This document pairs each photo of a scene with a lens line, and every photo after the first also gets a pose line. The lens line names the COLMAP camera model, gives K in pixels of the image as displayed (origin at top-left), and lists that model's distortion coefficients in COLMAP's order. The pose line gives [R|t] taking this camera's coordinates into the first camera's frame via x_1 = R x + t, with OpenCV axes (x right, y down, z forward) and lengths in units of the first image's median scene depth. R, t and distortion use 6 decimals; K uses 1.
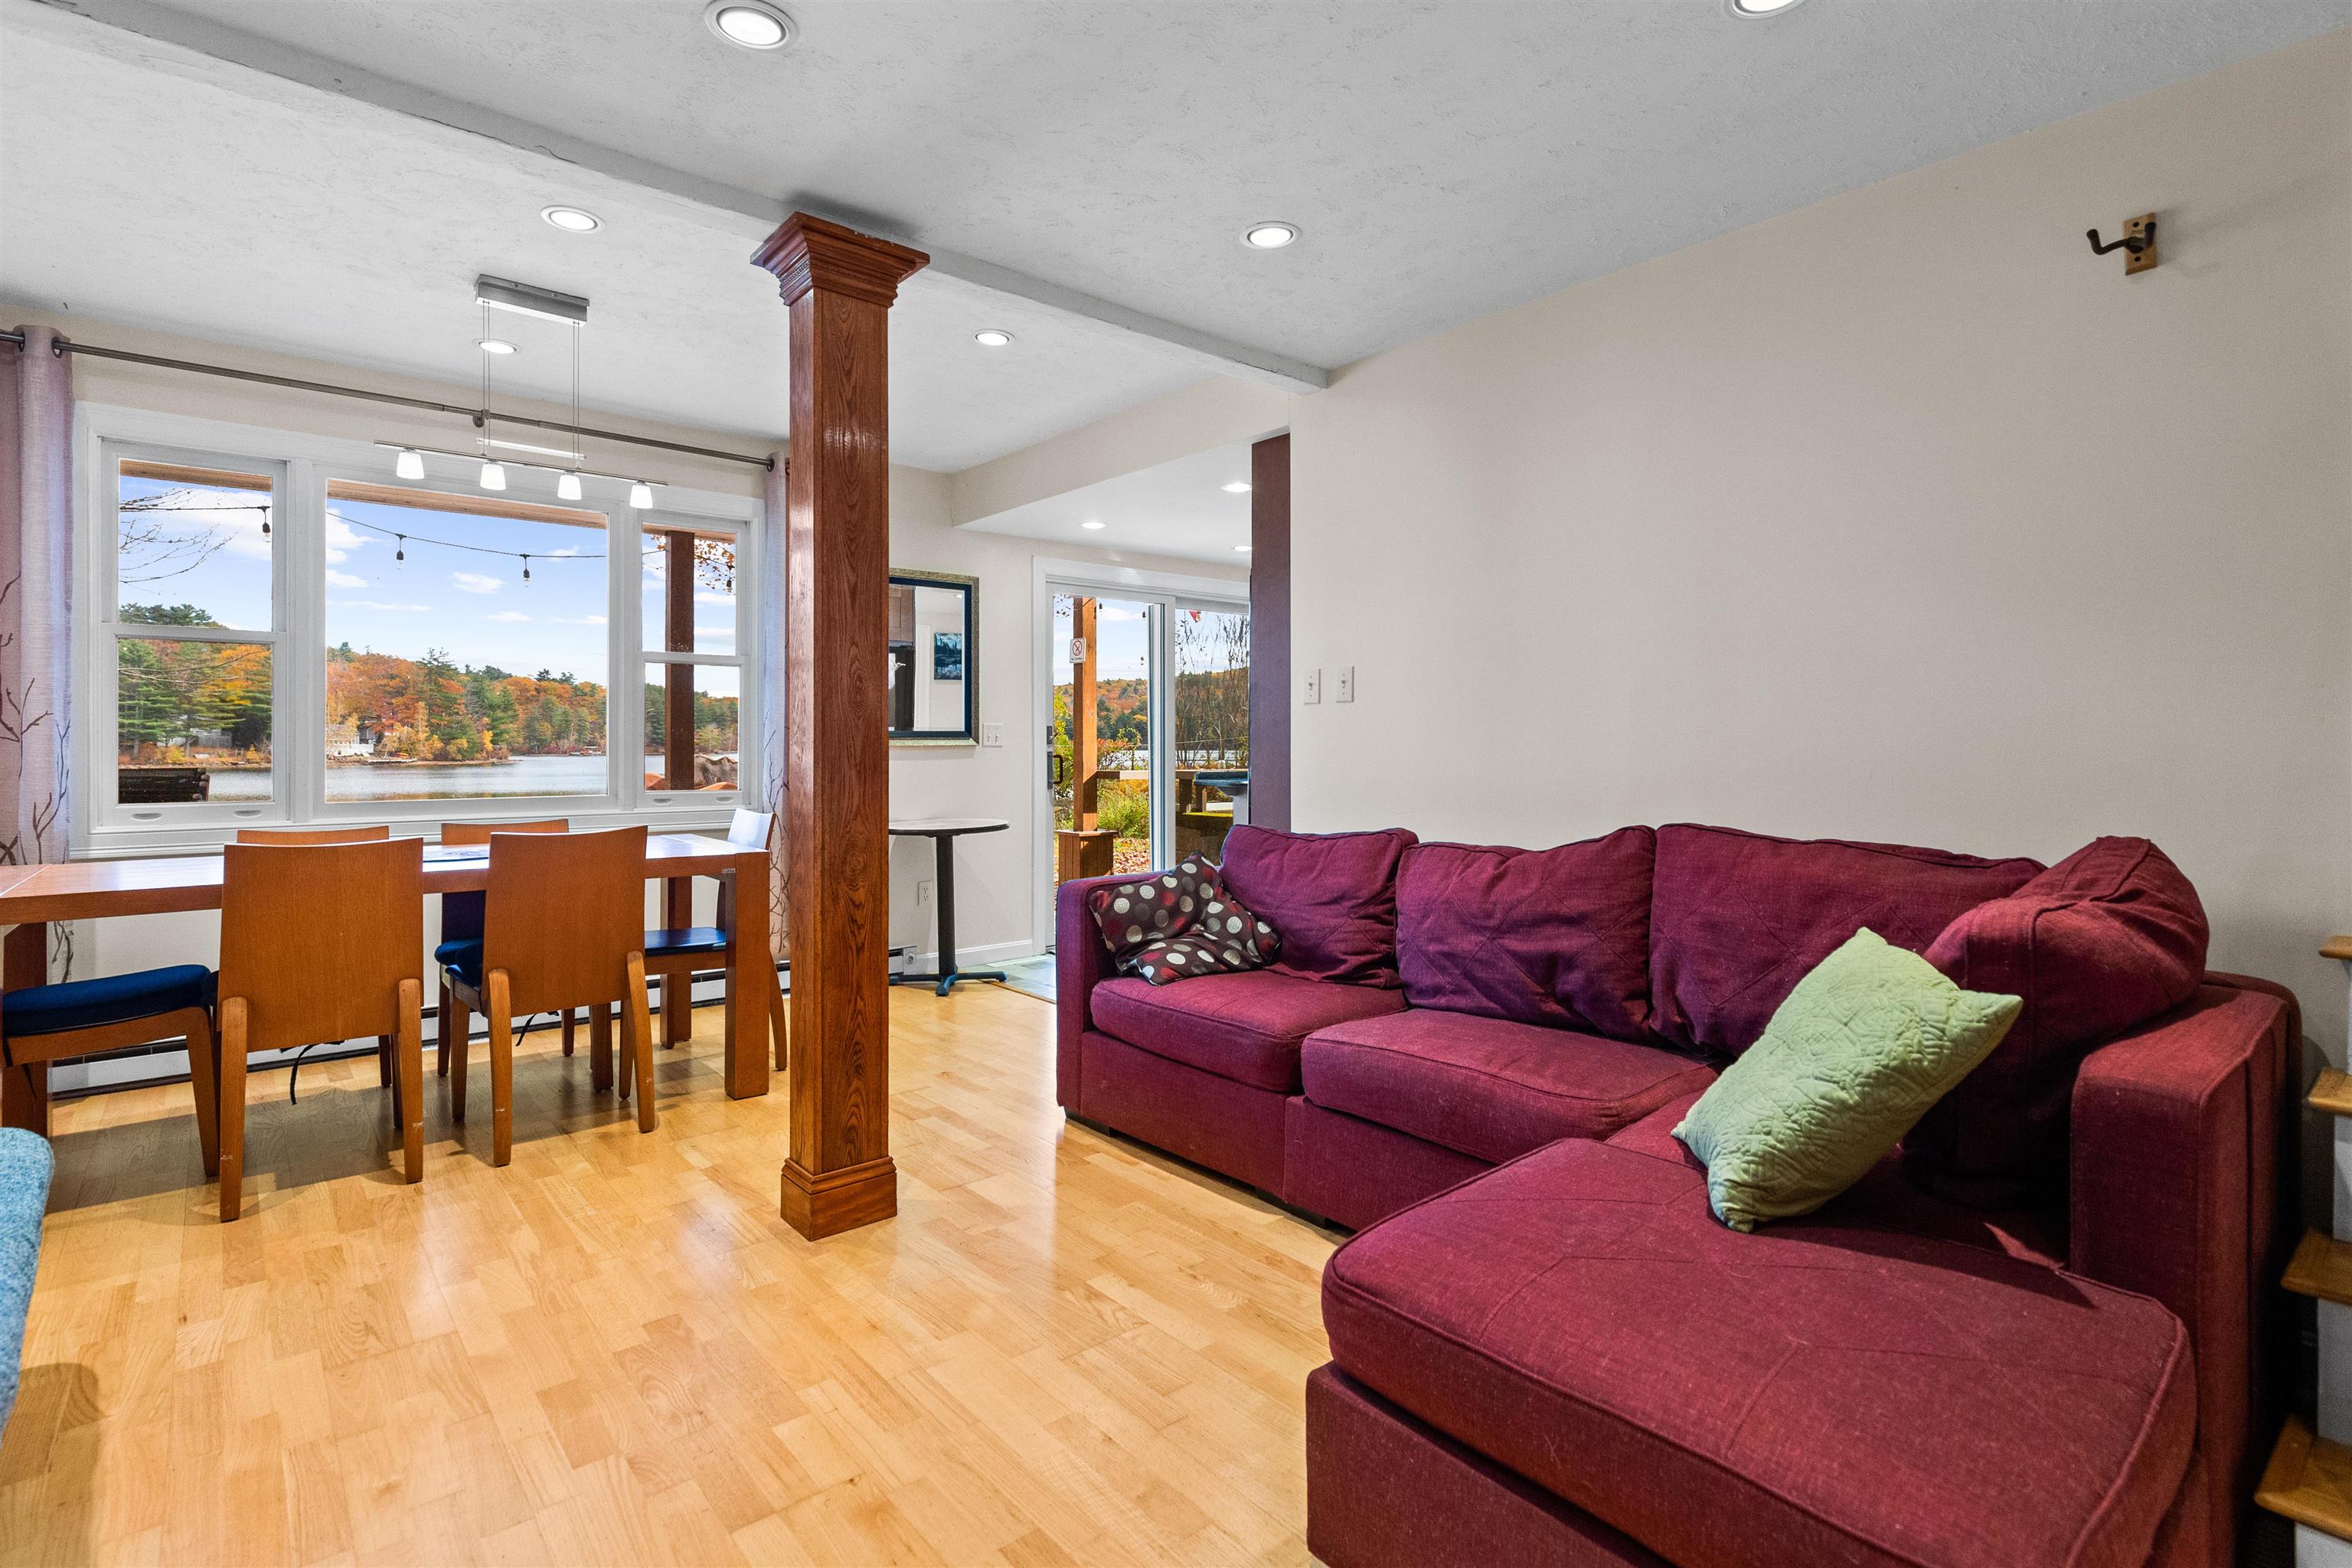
lens RADIAL K [[1122.5, 0, 1161.1], [0, 1122.5, 741.6], [0, 0, 1]] dist [0.003345, -0.000129]
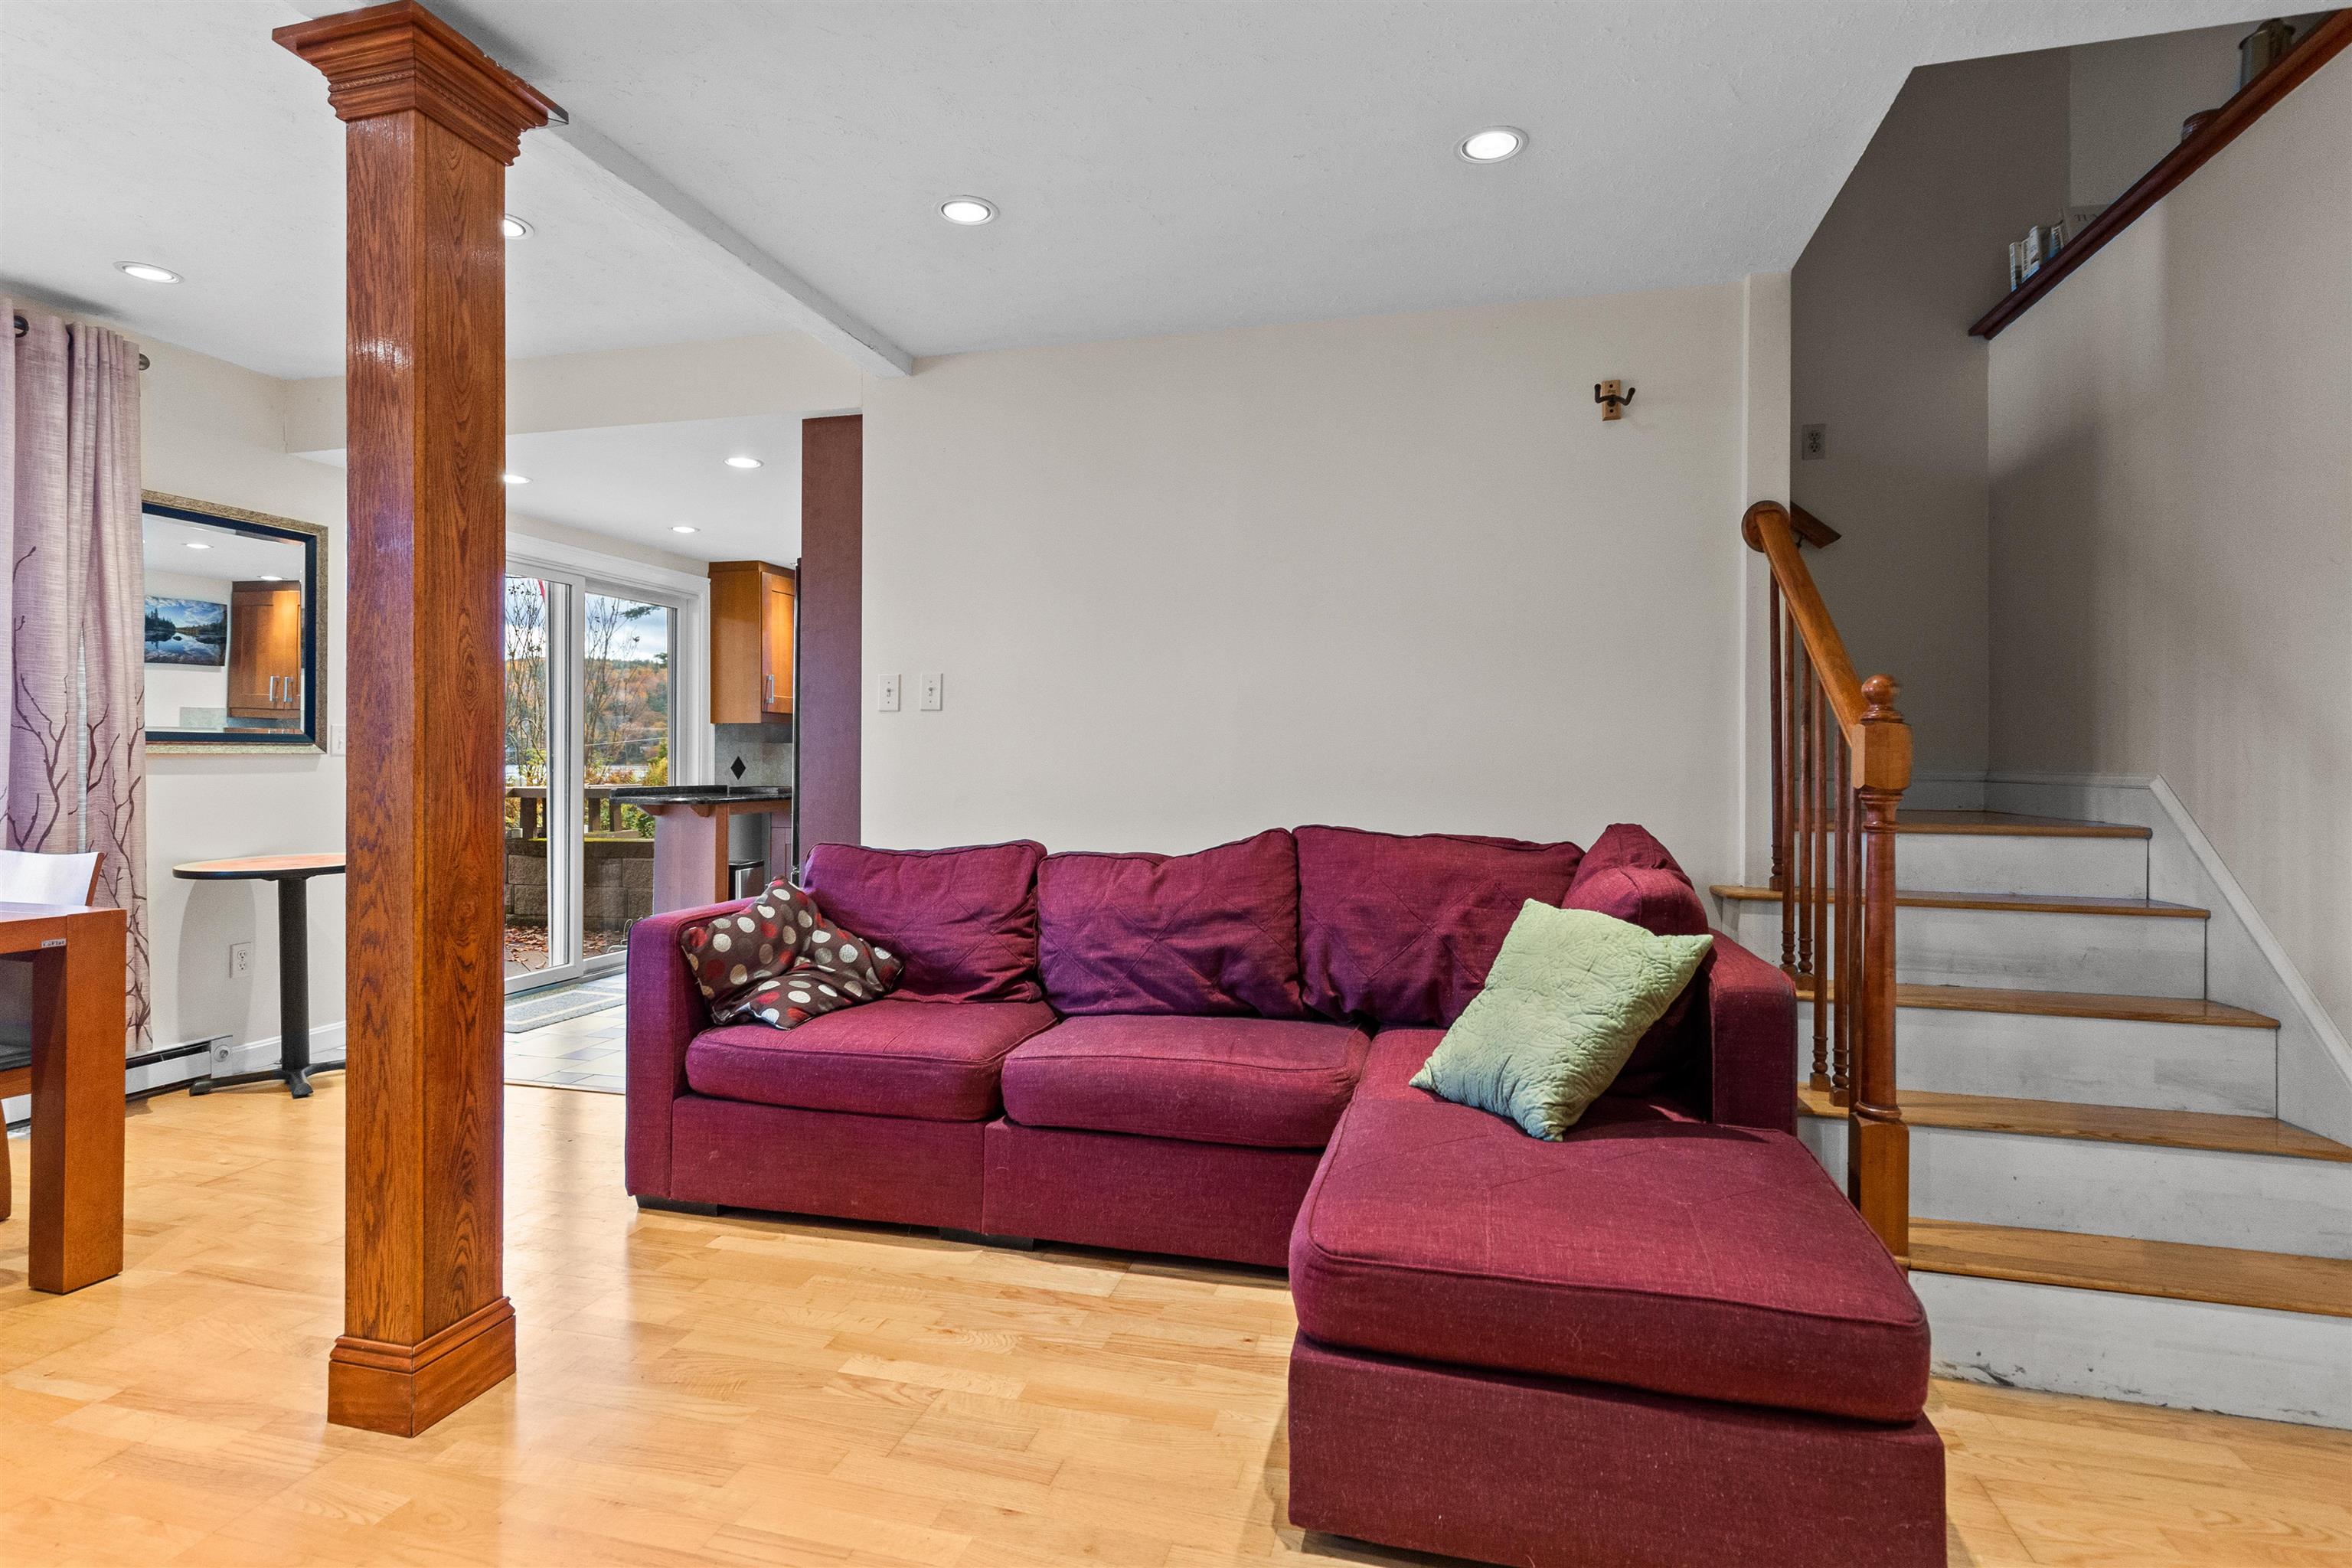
lens RADIAL K [[1165.4, 0, 1168.7], [0, 1165.4, 763.1], [0, 0, 1]] dist [0.003864, -0.000529]
pose [[0.816215, 0.003682, 0.577736, -0.313301], [-0.007021, 0.999969, 0.003546, 0.005773], [-0.577705, -0.006951, 0.816216, 0.100194]]
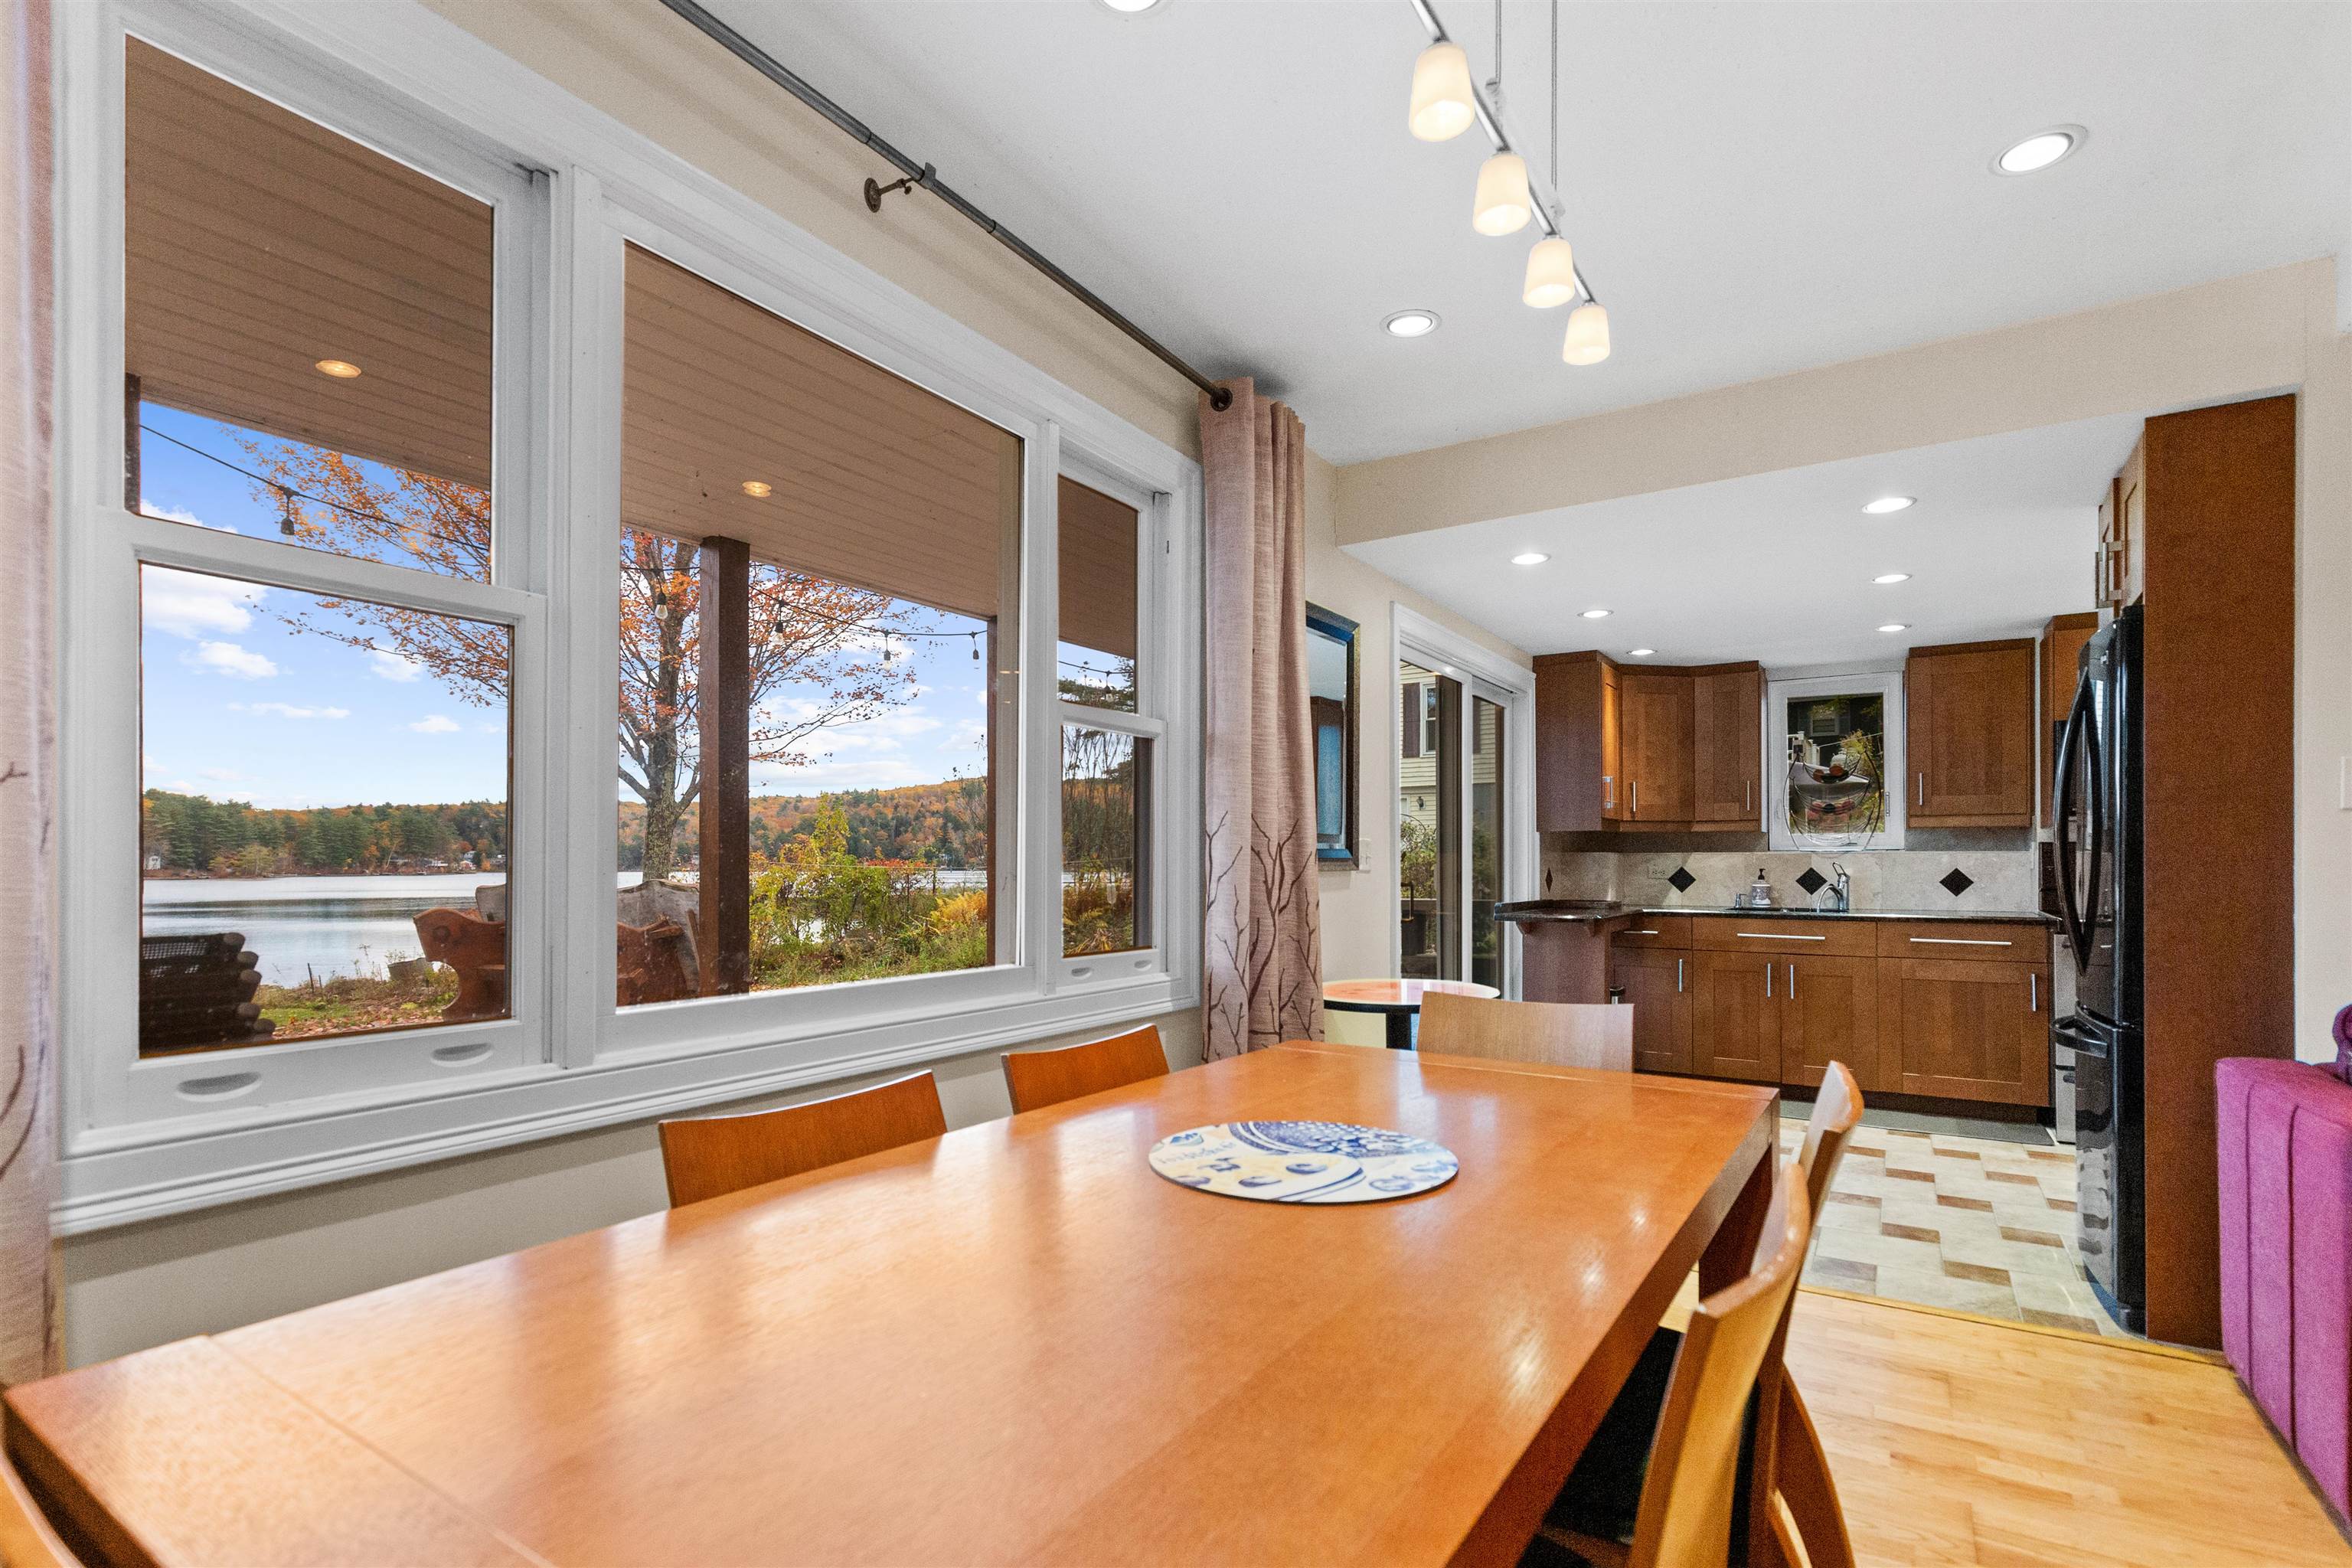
lens RADIAL K [[1118.3, 0, 1173.2], [0, 1118.3, 858.7], [0, 0, 1]] dist [0.002291, 0.000059]
pose [[0.955471, 0.001705, 0.295081, -0.961396], [-0.000729, 0.999994, -0.003416, -0.002627], [-0.295085, 0.003049, 0.955466, 0.778621]]
